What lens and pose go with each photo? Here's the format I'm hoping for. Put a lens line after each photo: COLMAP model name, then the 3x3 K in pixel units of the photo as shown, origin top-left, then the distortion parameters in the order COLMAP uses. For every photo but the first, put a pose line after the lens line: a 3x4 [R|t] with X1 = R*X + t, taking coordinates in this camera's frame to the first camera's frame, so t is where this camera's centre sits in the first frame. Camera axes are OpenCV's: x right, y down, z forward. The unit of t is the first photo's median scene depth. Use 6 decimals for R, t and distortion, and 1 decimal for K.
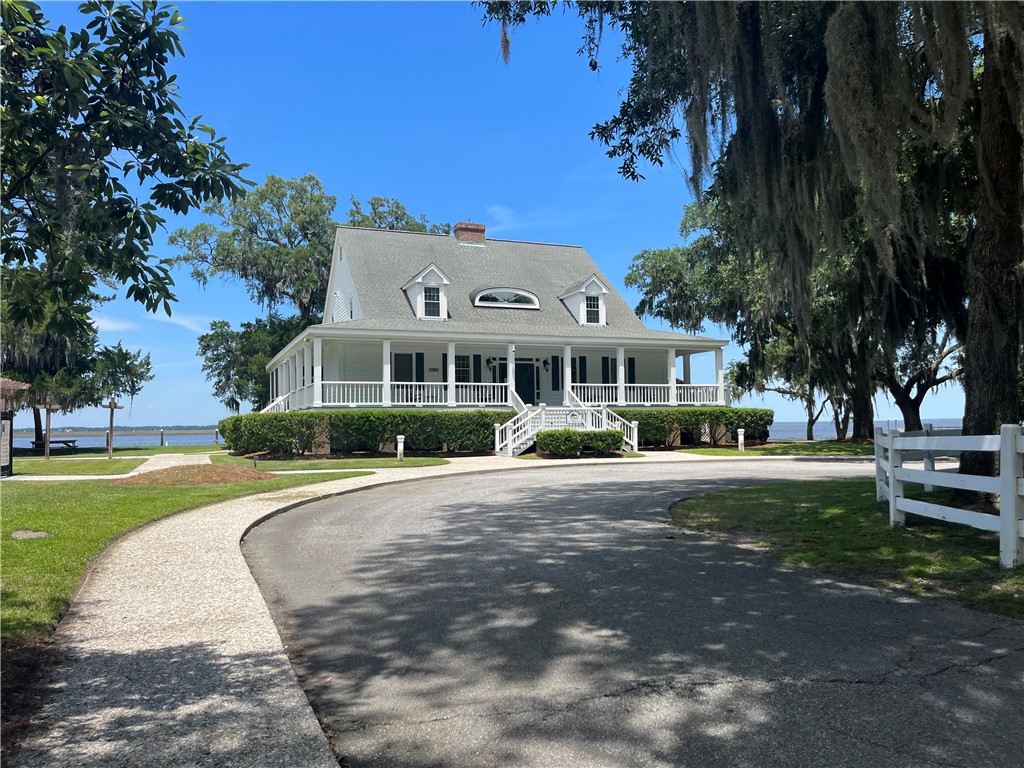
lens RADIAL K [[803.7, 0, 512.0], [0, 803.7, 384.0], [0, 0, 1]] dist [0.131165, -0.000260]
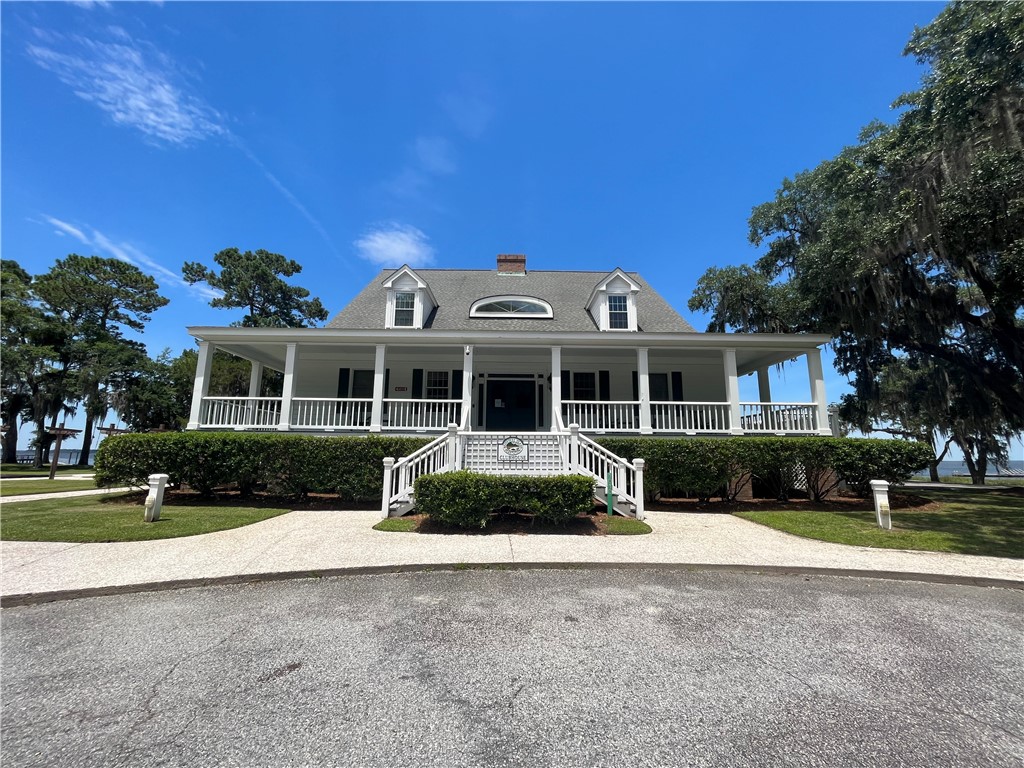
lens RADIAL K [[422.1, 0, 512.0], [0, 422.1, 384.0], [0, 0, 1]] dist [0.000017, 0.000094]
pose [[0.929619, -0.041328, -0.366198, 0.154095], [-0.002792, 0.992874, -0.119140, 0.026315], [0.368513, 0.111777, 0.922878, 0.603634]]
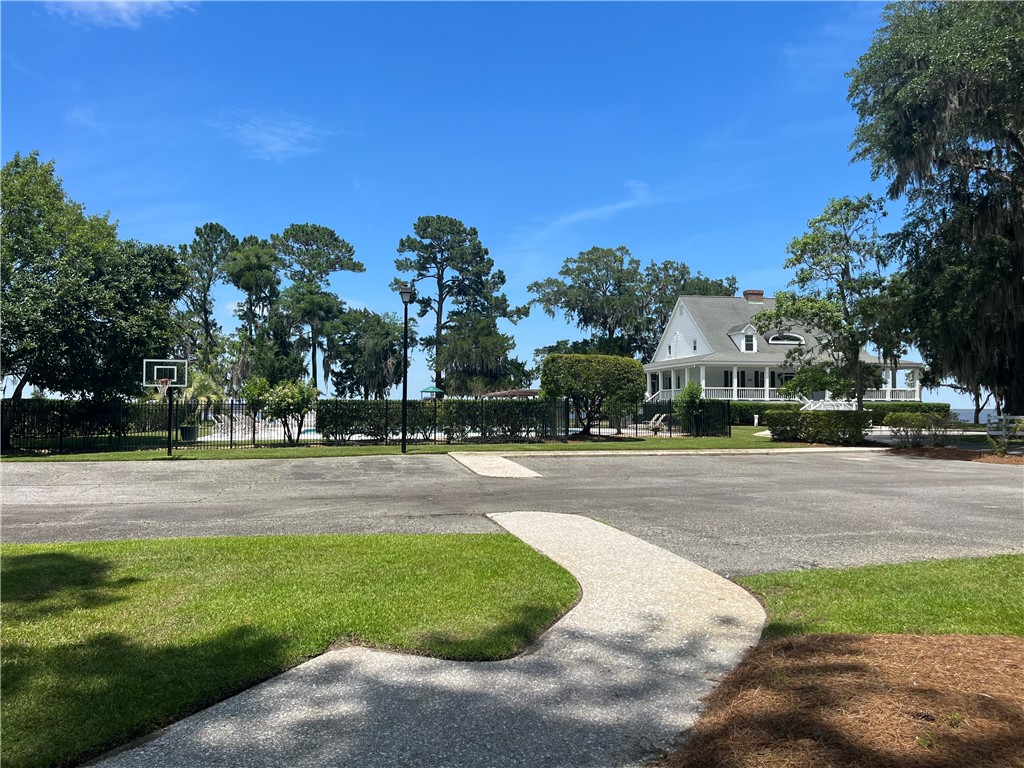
lens RADIAL K [[803.7, 0, 512.0], [0, 803.7, 384.0], [0, 0, 1]] dist [0.131165, -0.000260]
pose [[0.987617, 0.016039, -0.156061, -0.322189], [-0.011139, 0.999419, 0.032218, -0.058210], [0.156487, -0.030081, 0.987222, -0.870934]]
